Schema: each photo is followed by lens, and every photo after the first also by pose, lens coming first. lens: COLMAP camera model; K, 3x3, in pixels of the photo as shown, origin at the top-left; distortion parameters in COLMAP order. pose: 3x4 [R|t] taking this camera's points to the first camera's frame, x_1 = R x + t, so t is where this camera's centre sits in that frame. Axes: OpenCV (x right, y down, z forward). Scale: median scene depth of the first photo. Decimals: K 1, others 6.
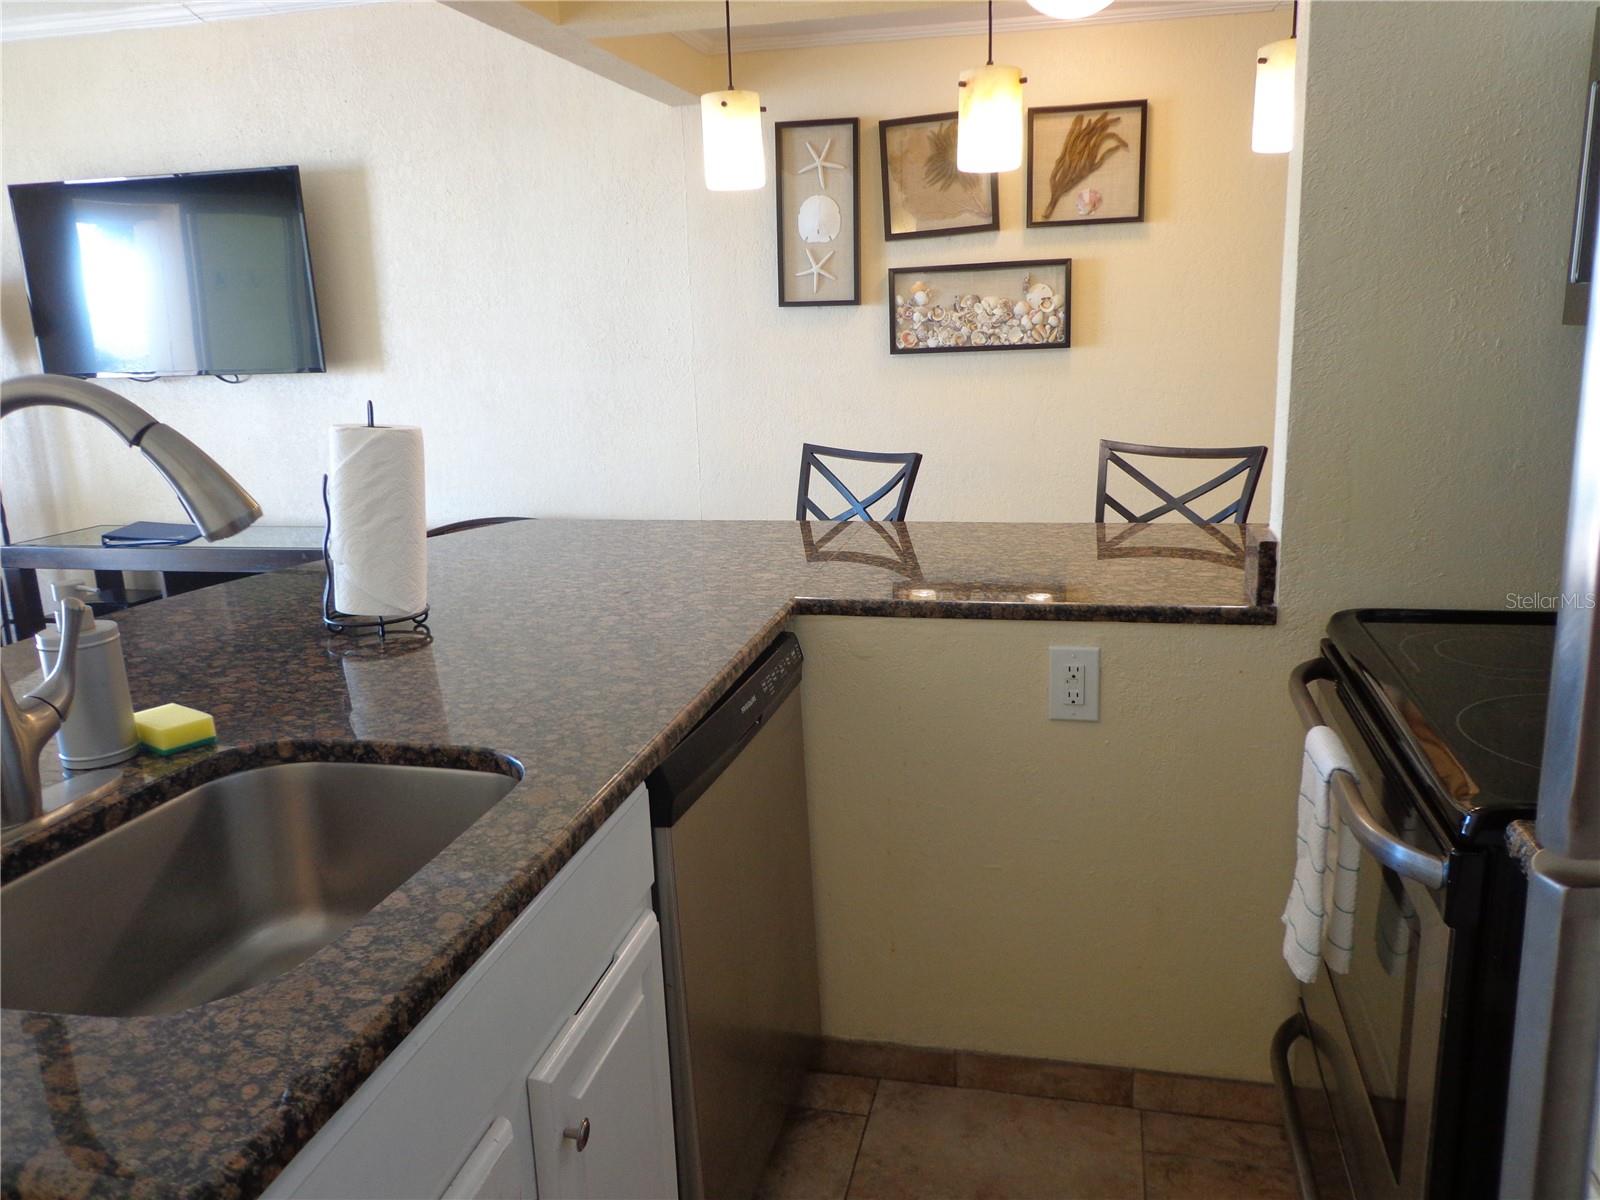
lens RADIAL K [[1178.4, 0, 800.0], [0, 1178.4, 600.0], [0, 0, 1]] dist [-0.008276, 0.011987]
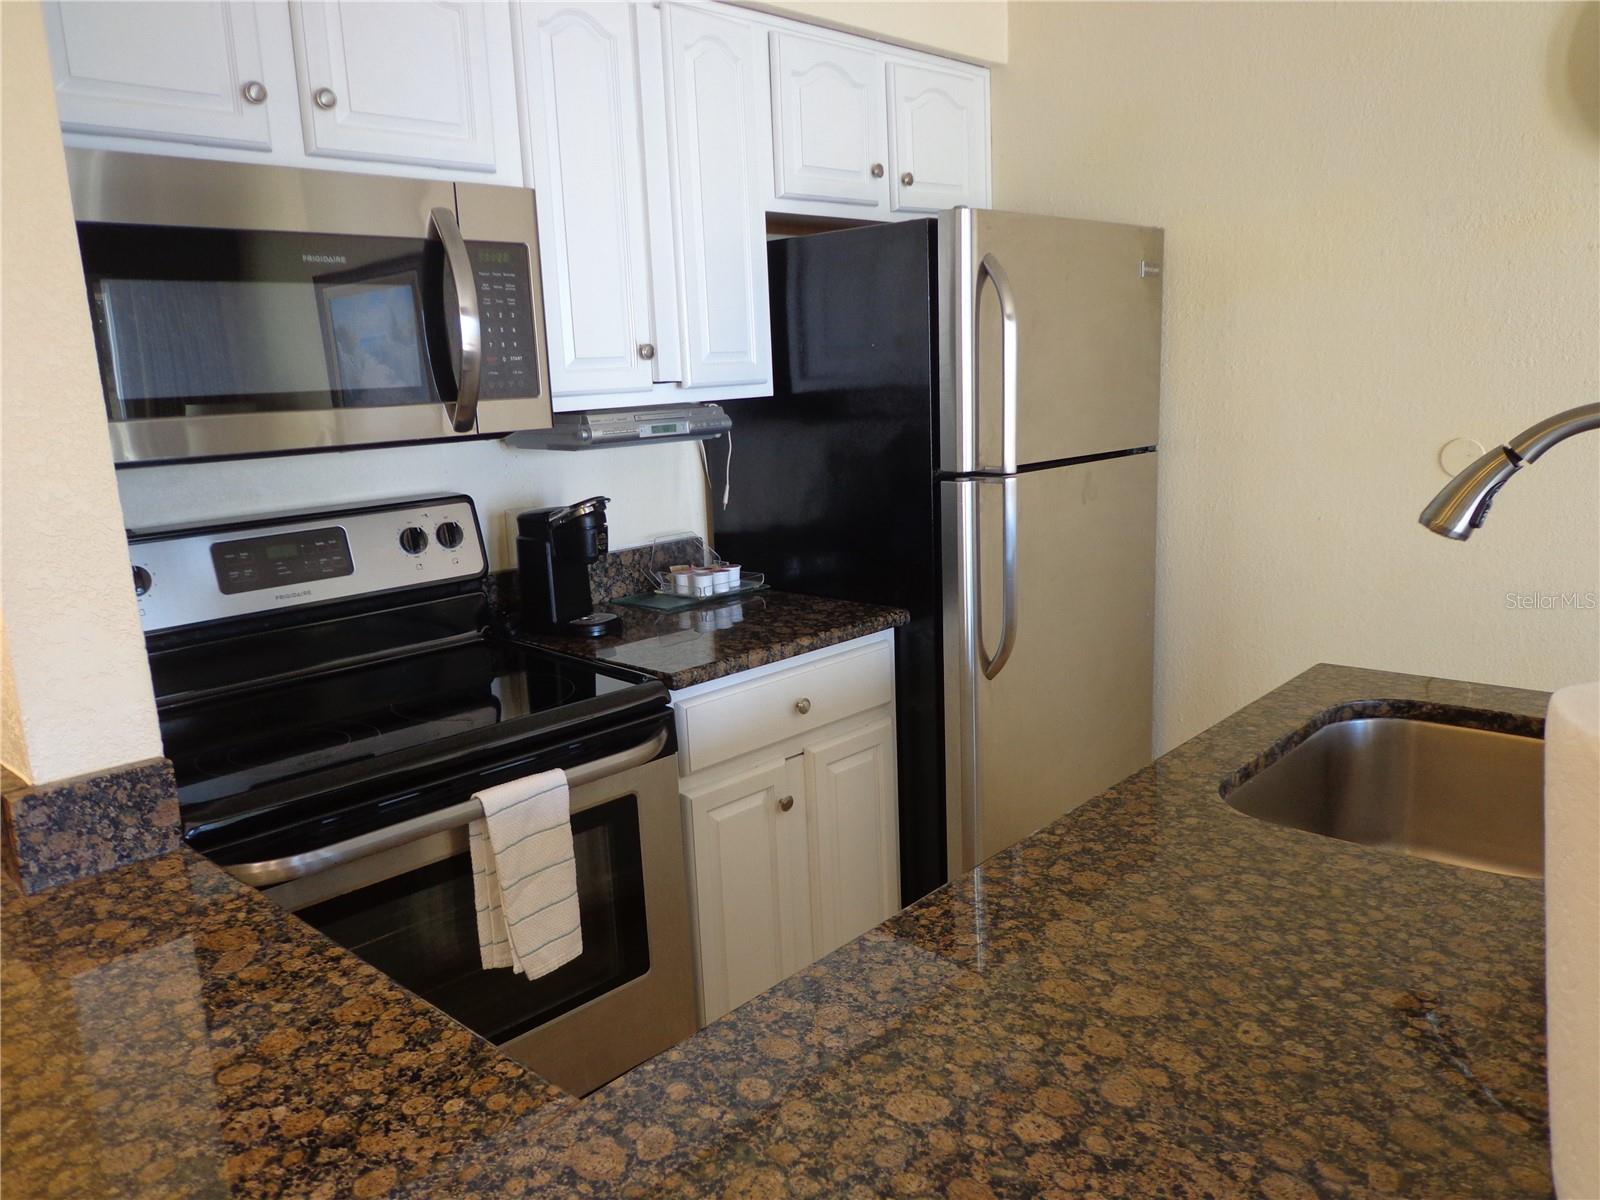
lens RADIAL K [[1178.4, 0, 800.0], [0, 1178.4, 600.0], [0, 0, 1]] dist [-0.008276, 0.011987]
pose [[-0.861787, -0.026887, 0.506558, -0.348674], [0.187334, 0.911137, 0.367064, -0.377708], [-0.471413, 0.411226, -0.780169, 1.525070]]
